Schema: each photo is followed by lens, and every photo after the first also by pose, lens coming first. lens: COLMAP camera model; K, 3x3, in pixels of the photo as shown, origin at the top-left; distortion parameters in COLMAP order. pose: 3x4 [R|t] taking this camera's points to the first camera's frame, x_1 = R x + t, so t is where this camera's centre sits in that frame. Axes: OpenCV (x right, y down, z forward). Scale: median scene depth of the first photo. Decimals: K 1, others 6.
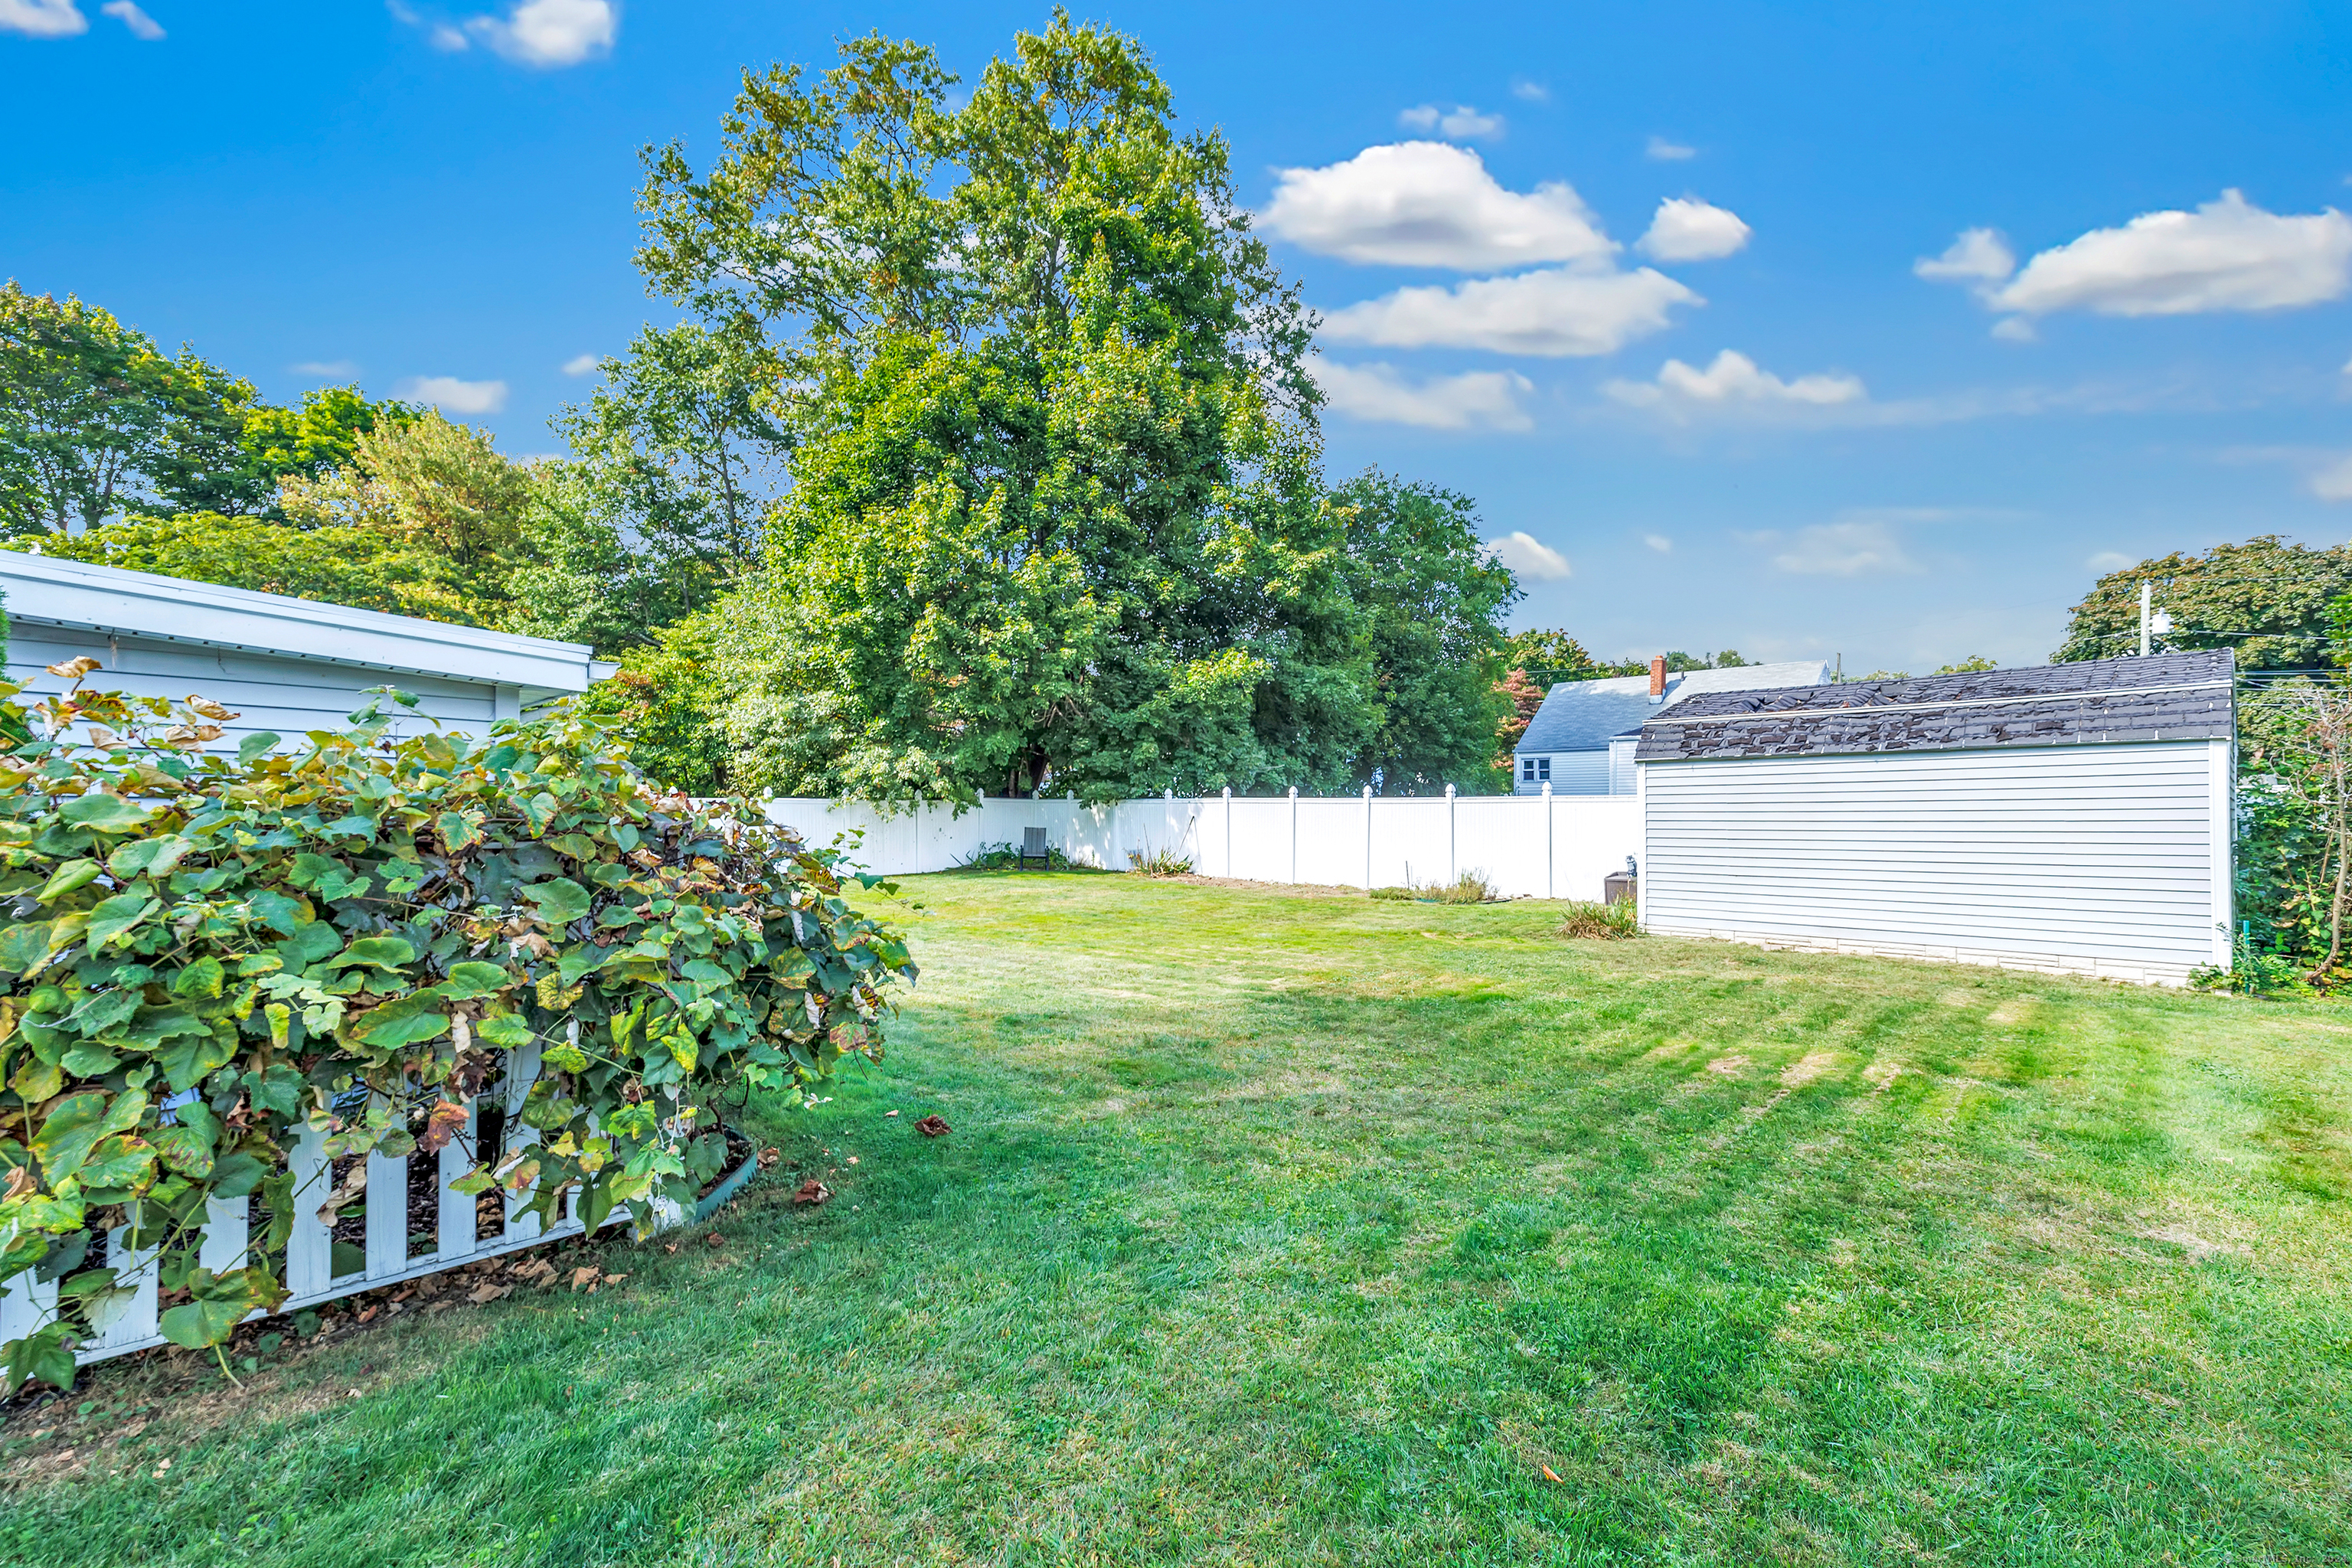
lens RADIAL K [[1020.9, 0, 1187.5], [0, 1020.9, 785.9], [0, 0, 1]] dist [0.000831, 0.000470]
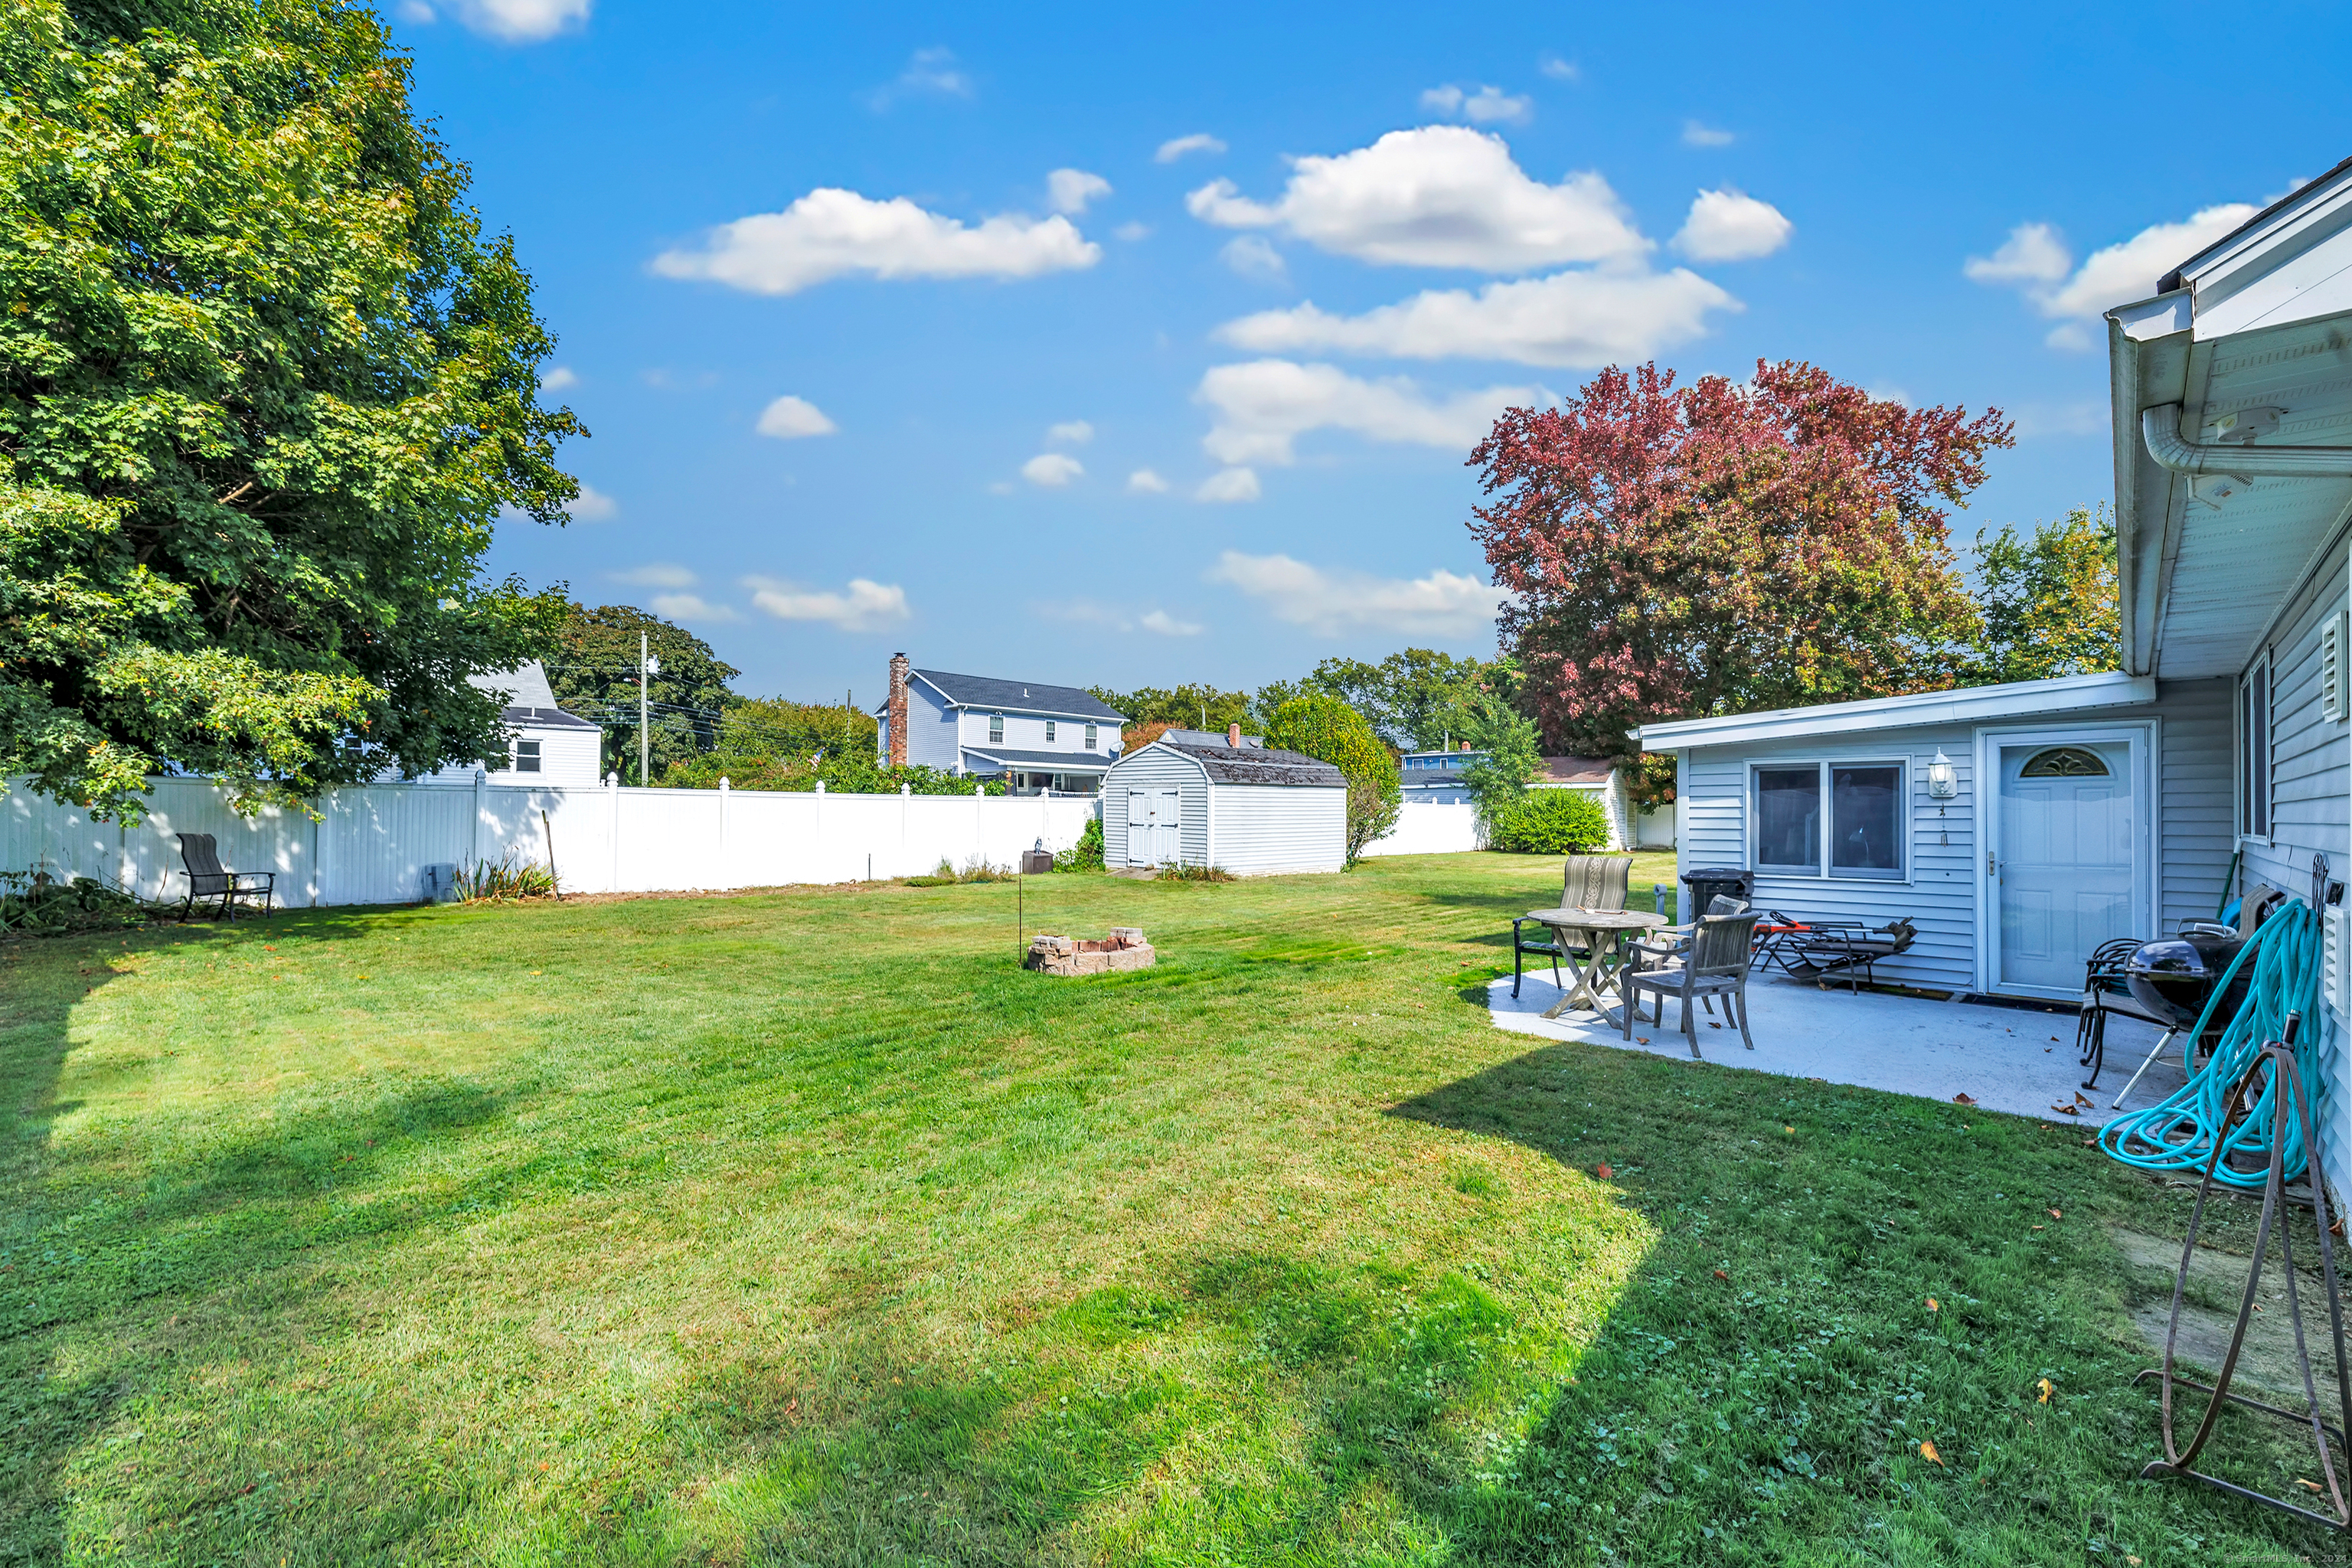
lens RADIAL K [[1020.9, 0, 1185.9], [0, 1020.9, 775.1], [0, 0, 1]] dist [0.000831, 0.000470]
pose [[-0.032668, 0.034290, 0.998878, -0.745350], [-0.034021, 0.998794, -0.035400, 0.015296], [-0.998887, -0.035139, -0.031462, 0.608474]]
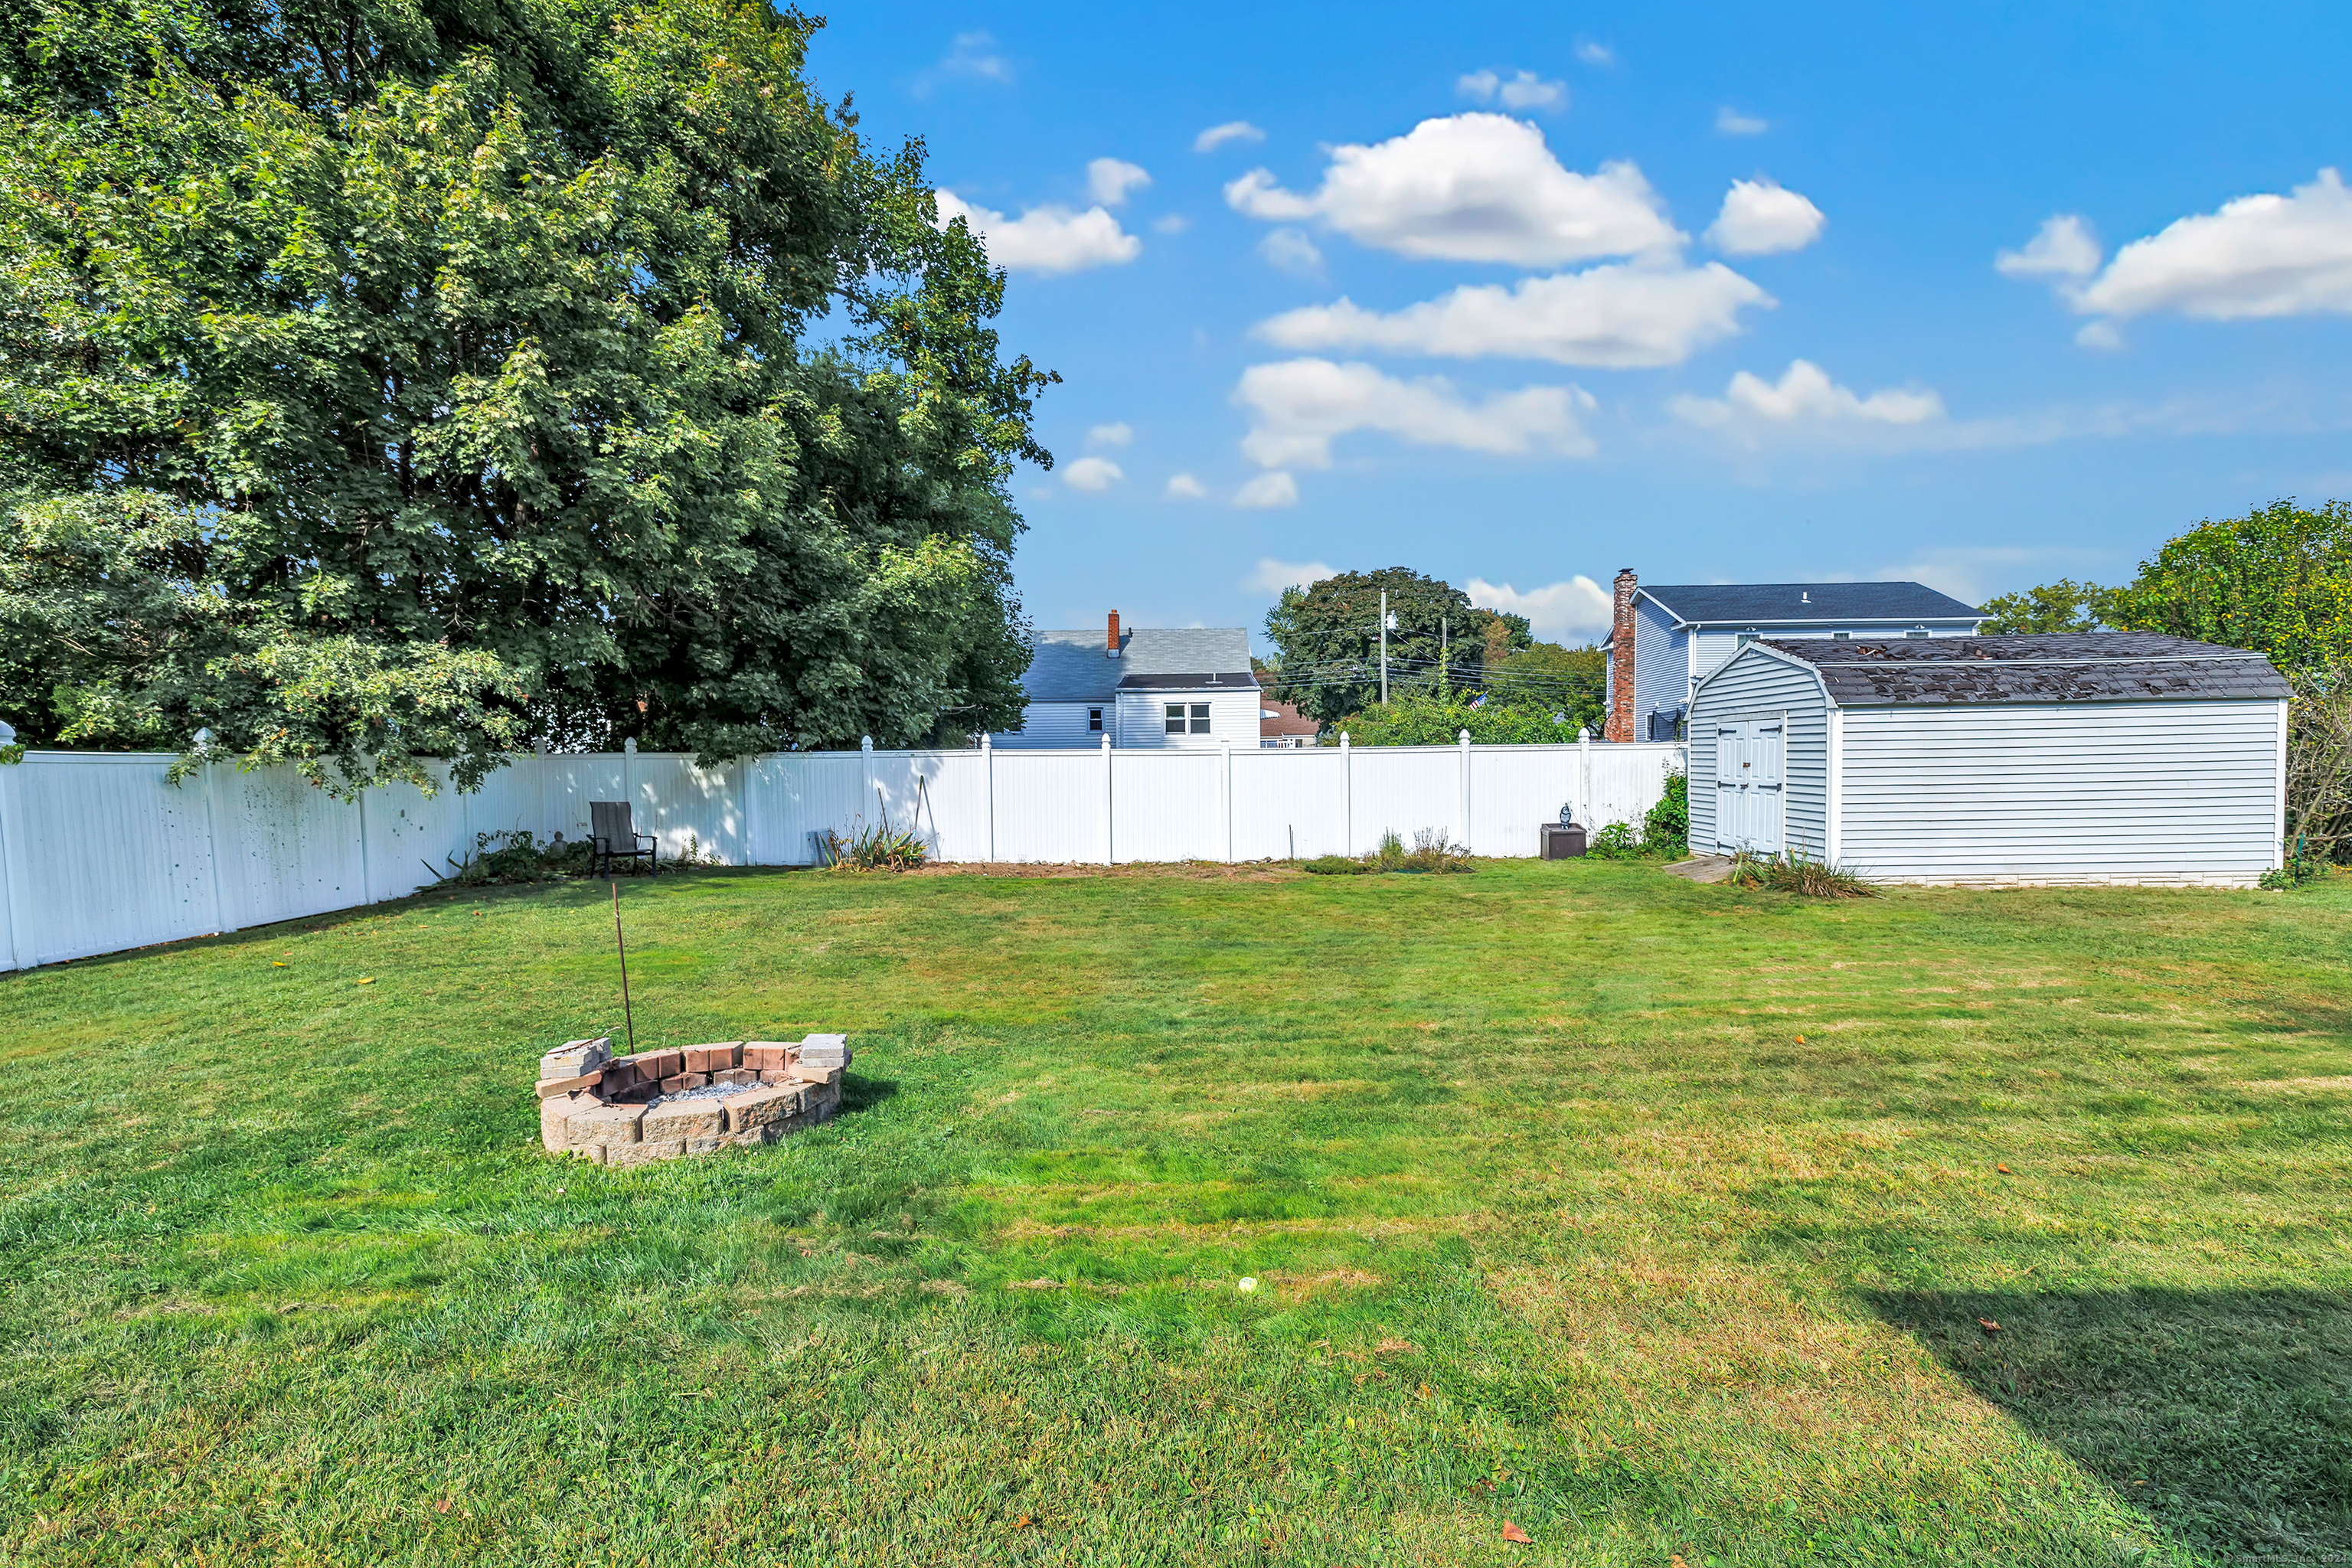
lens RADIAL K [[1020.9, 0, 1180.3], [0, 1020.9, 804.3], [0, 0, 1]] dist [0.000831, 0.000470]
pose [[0.711581, -0.037611, 0.701597, -0.363547], [-0.004247, 0.998318, 0.057825, 0.008293], [-0.702591, -0.044127, 0.710224, 0.415054]]
